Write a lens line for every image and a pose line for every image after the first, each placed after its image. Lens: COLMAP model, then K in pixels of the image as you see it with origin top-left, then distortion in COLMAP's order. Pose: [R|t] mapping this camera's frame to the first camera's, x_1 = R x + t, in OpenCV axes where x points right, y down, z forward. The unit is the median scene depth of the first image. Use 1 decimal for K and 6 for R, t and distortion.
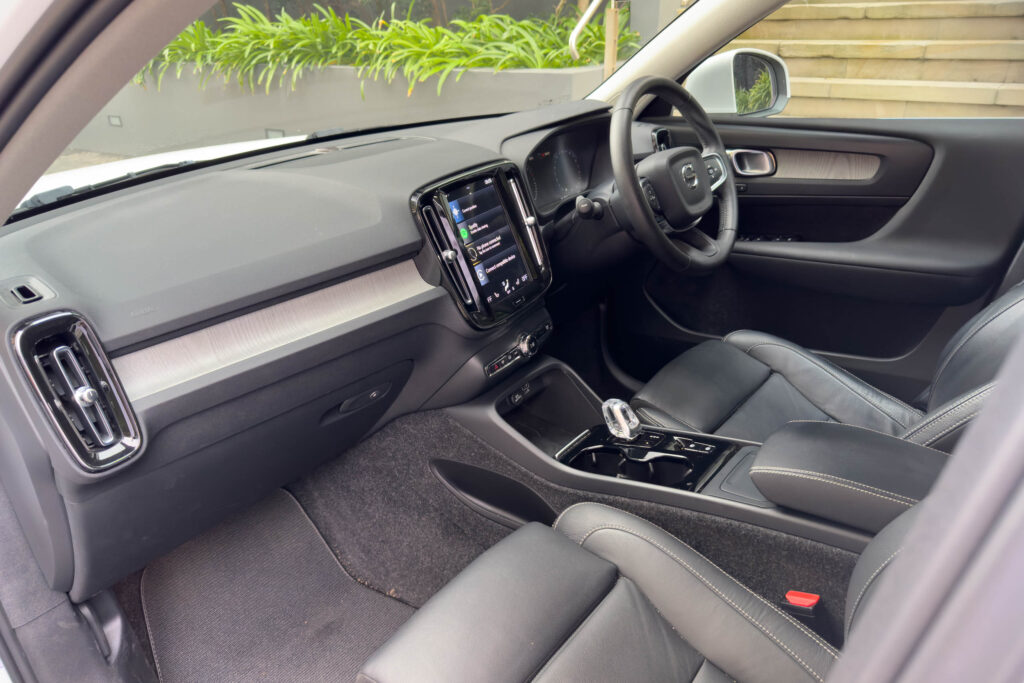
lens RADIAL K [[712.9, 0, 512.0], [0, 712.9, 341.5], [0, 0, 1]] dist [0.142033, -0.214431]
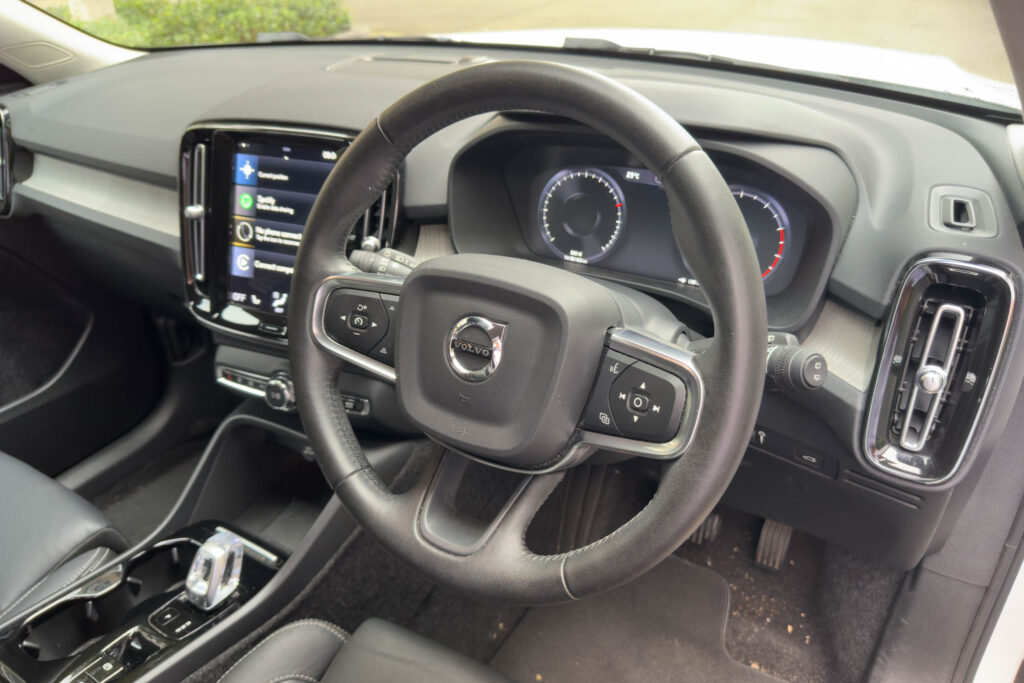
lens RADIAL K [[727.5, 0, 512.0], [0, 727.5, 341.5], [0, 0, 1]] dist [0.129162, -0.233577]
pose [[0.125139, 0.551183, -0.824947, 0.625387], [-0.375659, 0.795899, 0.474790, -0.466044], [0.918270, 0.250484, 0.306655, 0.991380]]
